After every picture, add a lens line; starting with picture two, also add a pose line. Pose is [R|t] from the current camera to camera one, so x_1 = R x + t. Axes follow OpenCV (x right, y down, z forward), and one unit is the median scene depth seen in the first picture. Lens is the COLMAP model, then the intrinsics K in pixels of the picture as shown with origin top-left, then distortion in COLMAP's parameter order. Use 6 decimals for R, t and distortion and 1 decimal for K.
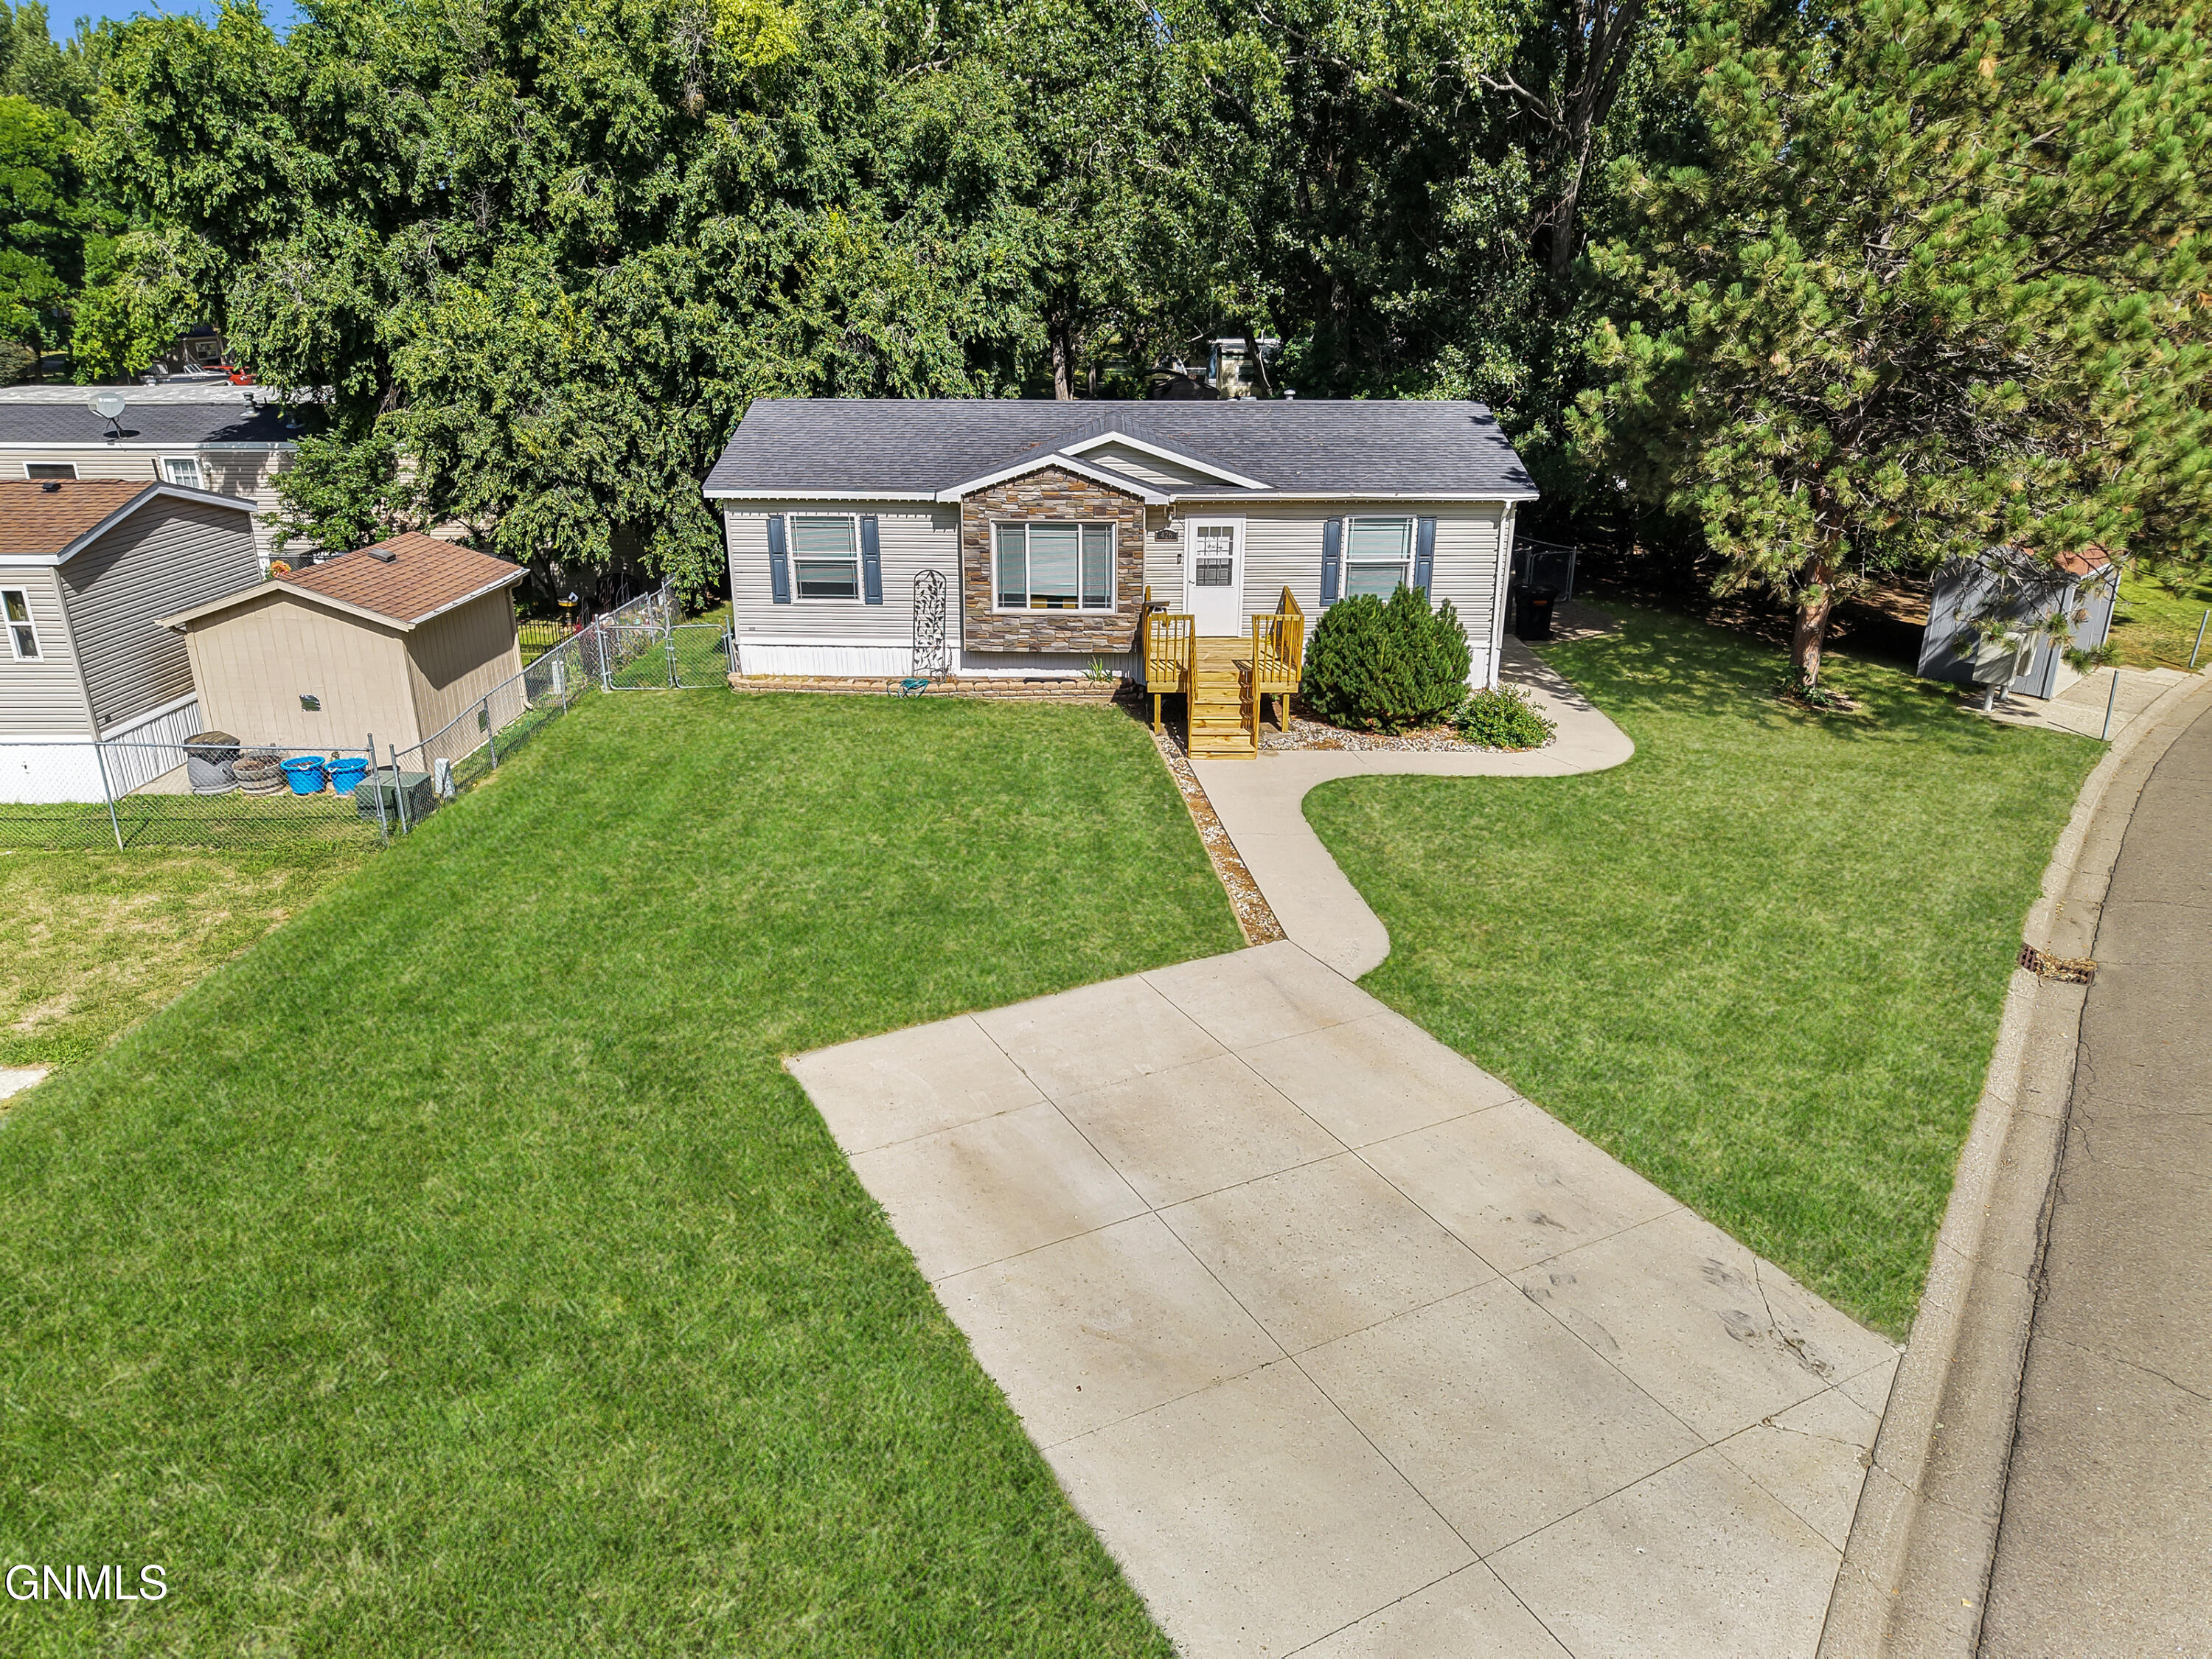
lens RADIAL K [[1508.2, 0, 1101.8], [0, 1508.2, 825.6], [0, 0, 1]] dist [0.043992, -0.036032]
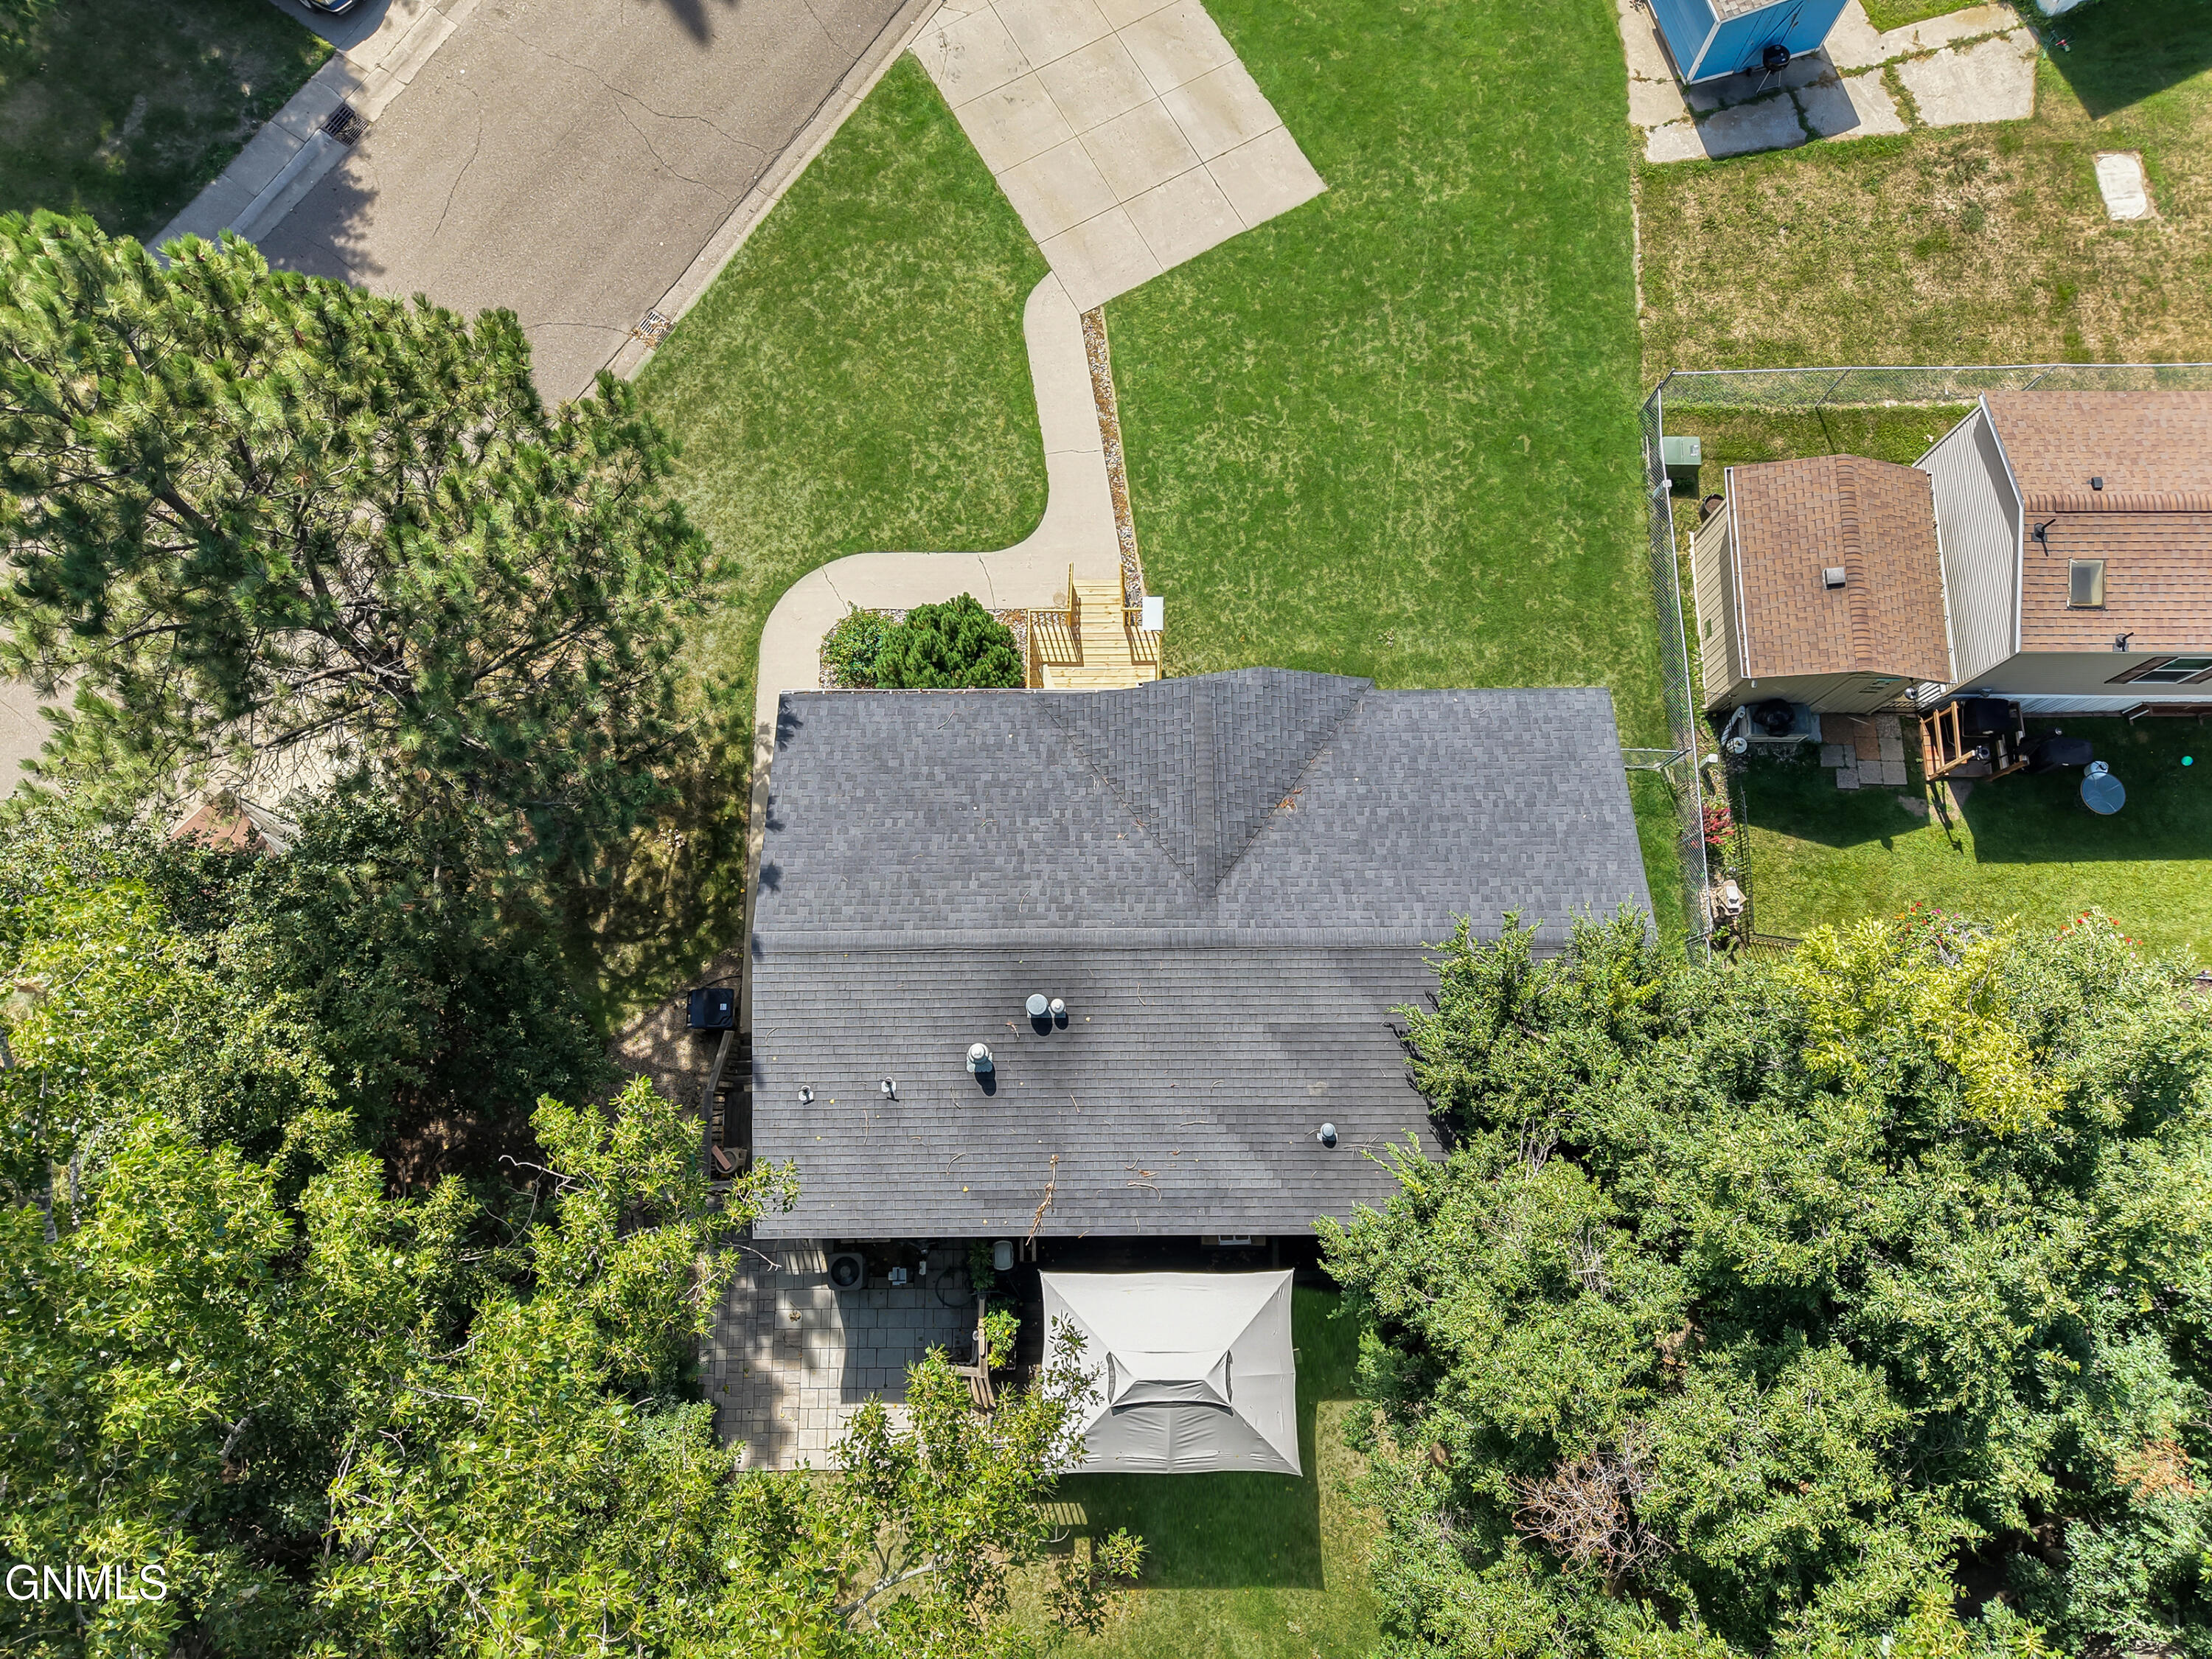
lens RADIAL K [[1508.2, 0, 1101.8], [0, 1508.2, 825.6], [0, 0, 1]] dist [0.043992, -0.036032]
pose [[-0.999950, 0.009331, -0.003476, 0.075254], [-0.004393, -0.100170, 0.994961, -1.212046], [0.008936, 0.994927, 0.100206, 0.972108]]
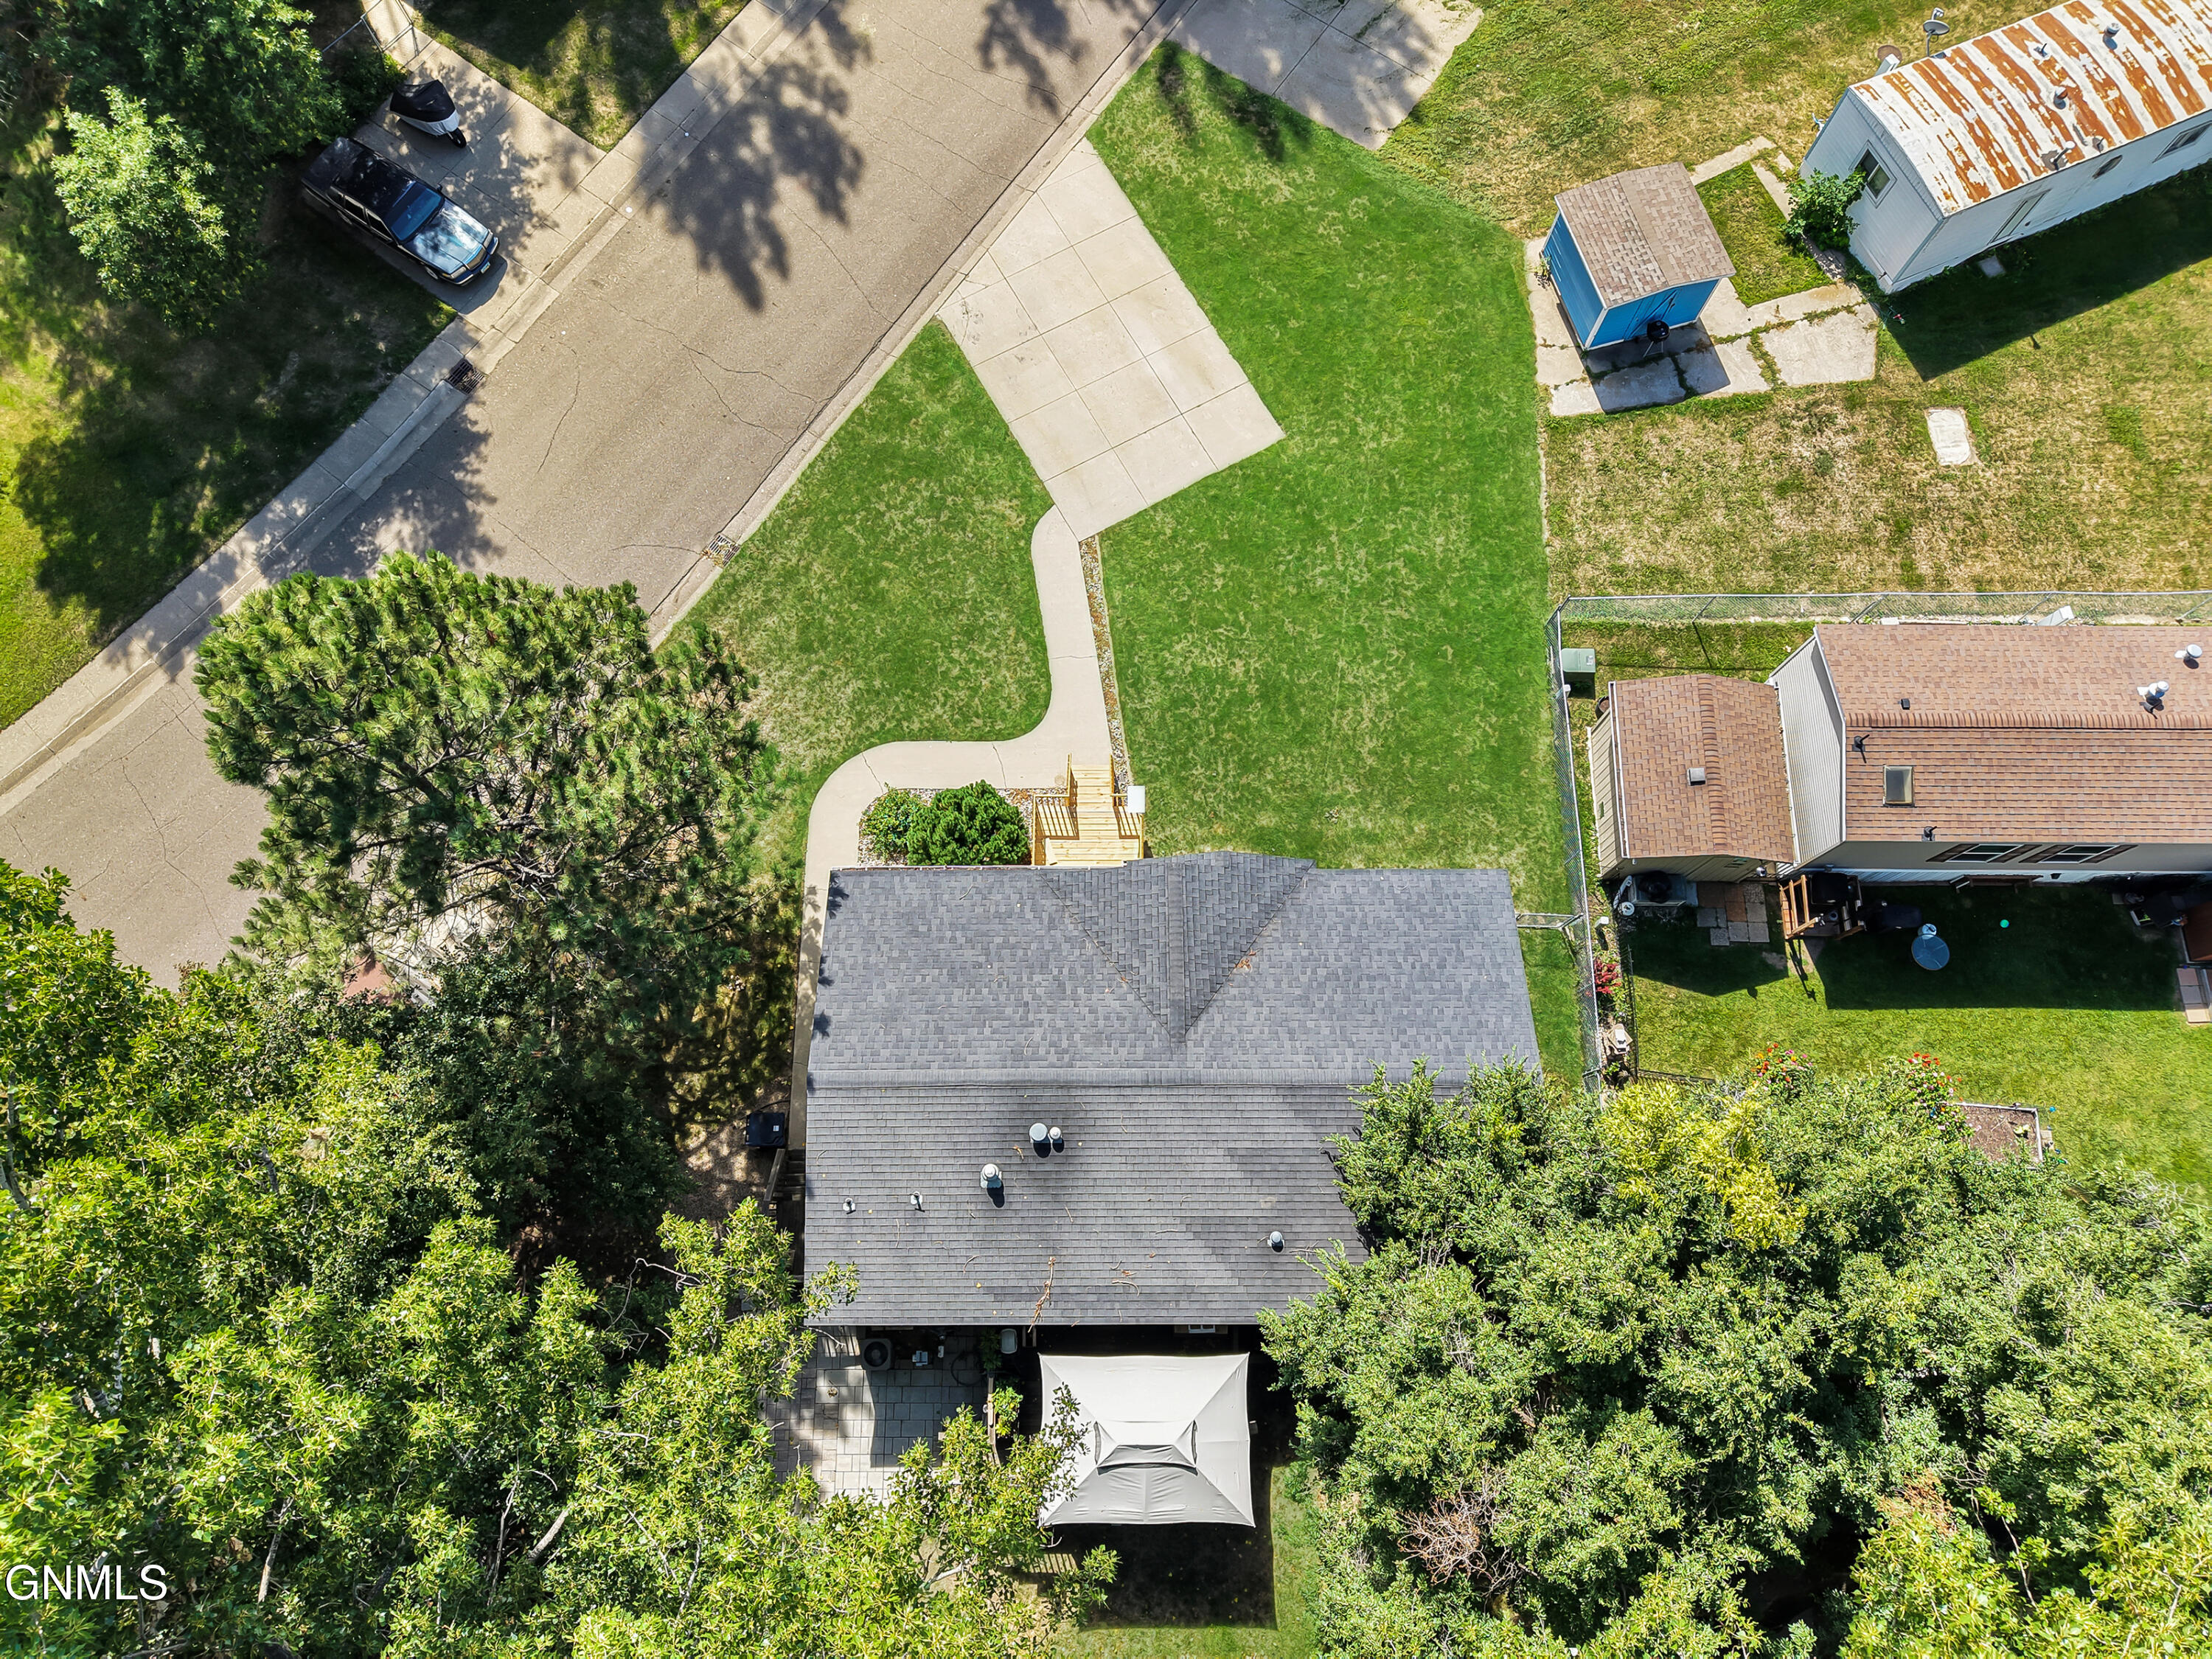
lens RADIAL K [[1508.2, 0, 1101.8], [0, 1508.2, 825.6], [0, 0, 1]] dist [0.043992, -0.036032]
pose [[-0.999982, 0.004512, -0.003963, 0.068841], [-0.004162, -0.045003, 0.998978, -1.424727], [0.004329, 0.998977, 0.045021, 0.893559]]
